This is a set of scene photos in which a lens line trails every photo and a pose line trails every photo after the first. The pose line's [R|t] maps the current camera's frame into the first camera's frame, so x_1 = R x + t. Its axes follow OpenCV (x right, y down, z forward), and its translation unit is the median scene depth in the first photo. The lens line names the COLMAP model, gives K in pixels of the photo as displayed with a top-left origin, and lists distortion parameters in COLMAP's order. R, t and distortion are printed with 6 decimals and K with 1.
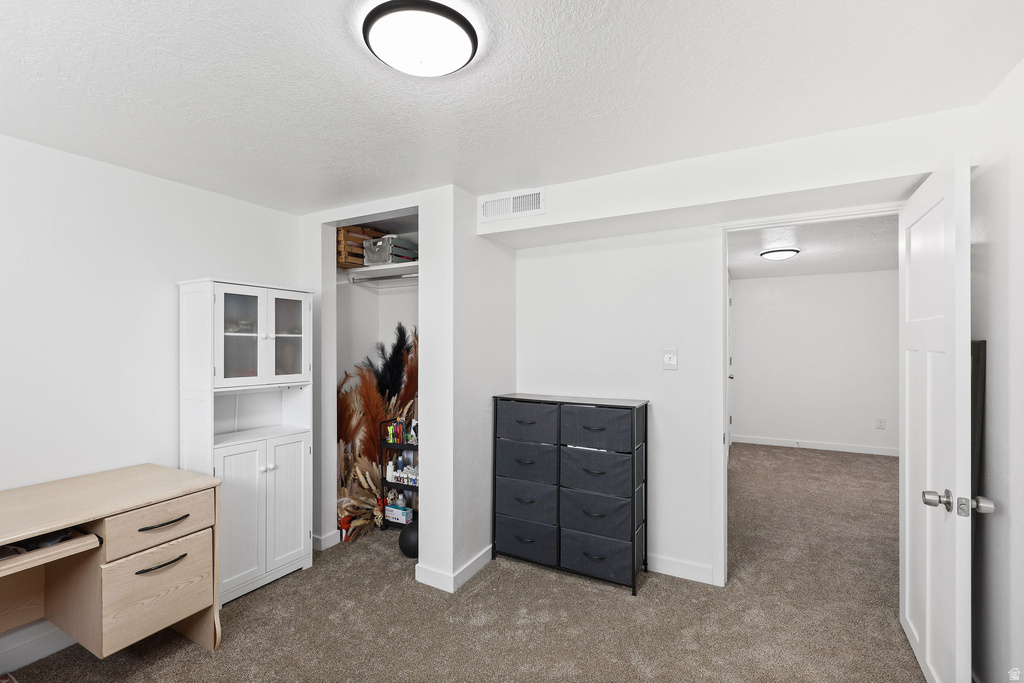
lens RADIAL K [[467.4, 0, 511.7], [0, 467.4, 345.1], [0, 0, 1]] dist [0.000803, 0.001729]
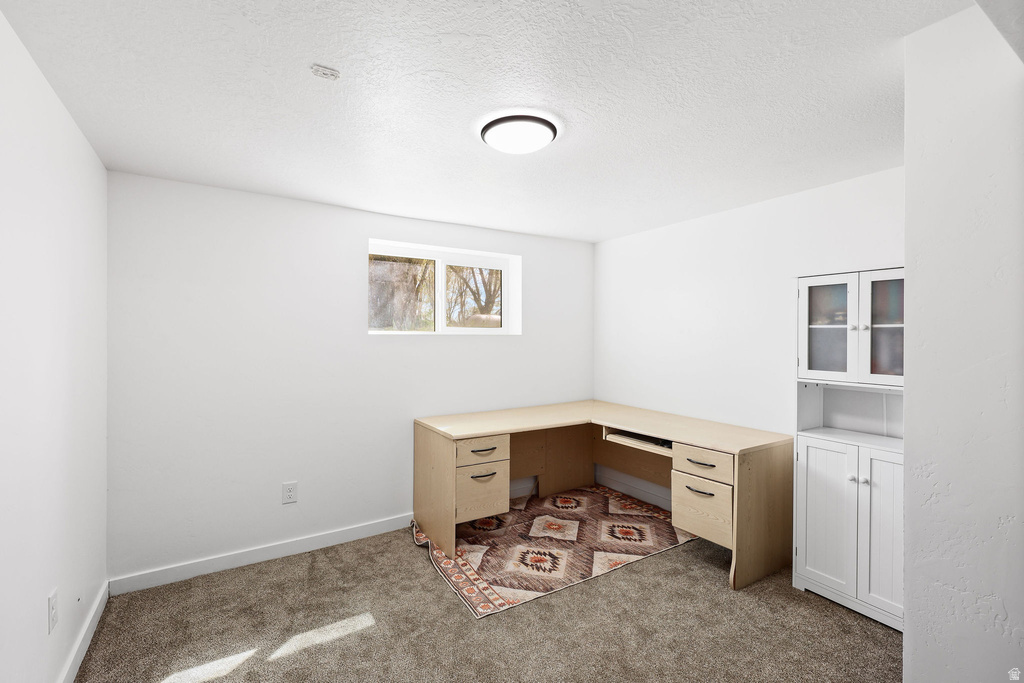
lens RADIAL K [[467.4, 0, 515.5], [0, 467.4, 338.2], [0, 0, 1]] dist [0.000803, 0.001729]
pose [[-0.494806, -0.002205, -0.869001, 0.560515], [-0.006025, 0.999981, 0.000894, 0.004395], [0.868983, 0.005678, -0.494810, 0.893118]]
